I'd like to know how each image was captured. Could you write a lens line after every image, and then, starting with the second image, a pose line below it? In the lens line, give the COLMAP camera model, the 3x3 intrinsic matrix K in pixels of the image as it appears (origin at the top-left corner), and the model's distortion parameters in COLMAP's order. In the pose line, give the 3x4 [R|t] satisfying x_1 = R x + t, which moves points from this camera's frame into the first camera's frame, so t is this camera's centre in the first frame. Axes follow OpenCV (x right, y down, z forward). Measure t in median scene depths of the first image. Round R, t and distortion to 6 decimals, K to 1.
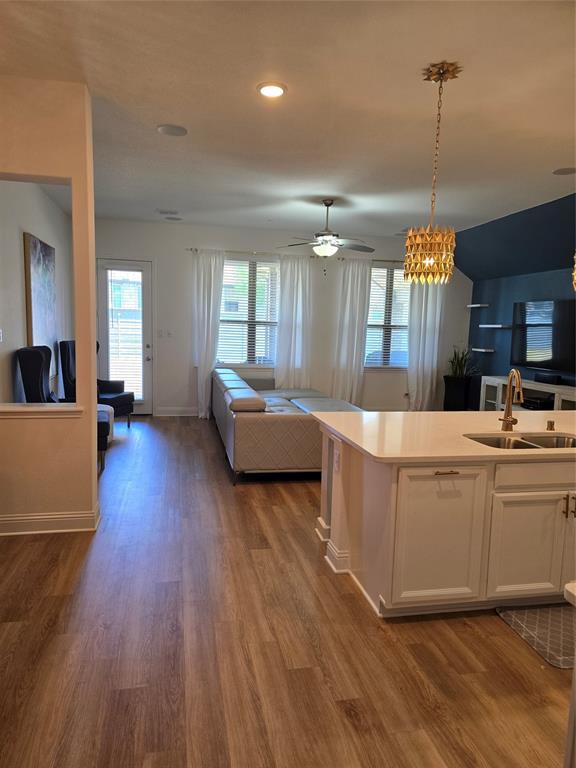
lens RADIAL K [[523.1, 0, 288.0], [0, 523.1, 384.0], [0, 0, 1]] dist [0.035476, 0.000015]
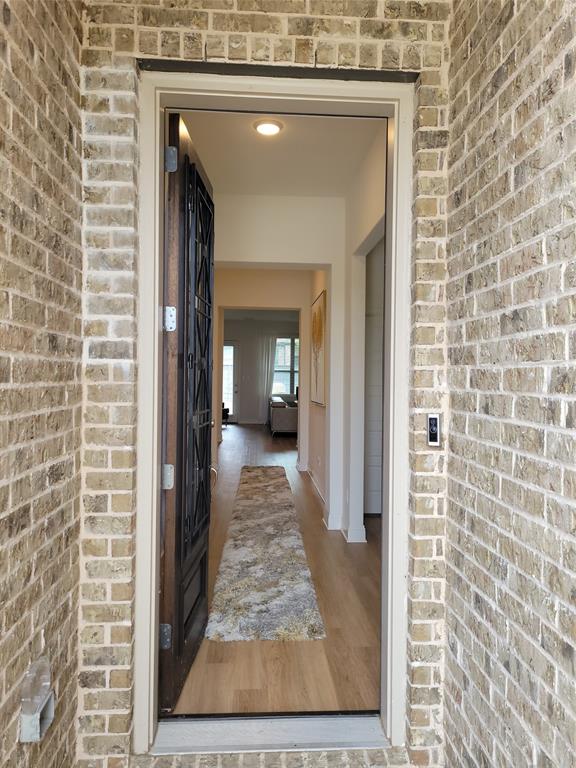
lens RADIAL K [[584.7, 0, 288.0], [0, 584.7, 384.0], [0, 0, 1]] dist [0.003850, -0.001302]
pose [[0.987662, -0.016427, -0.155736, 0.276537], [-0.000152, 0.994382, -0.105851, 0.165249], [0.156600, 0.104569, 0.982111, -1.169574]]
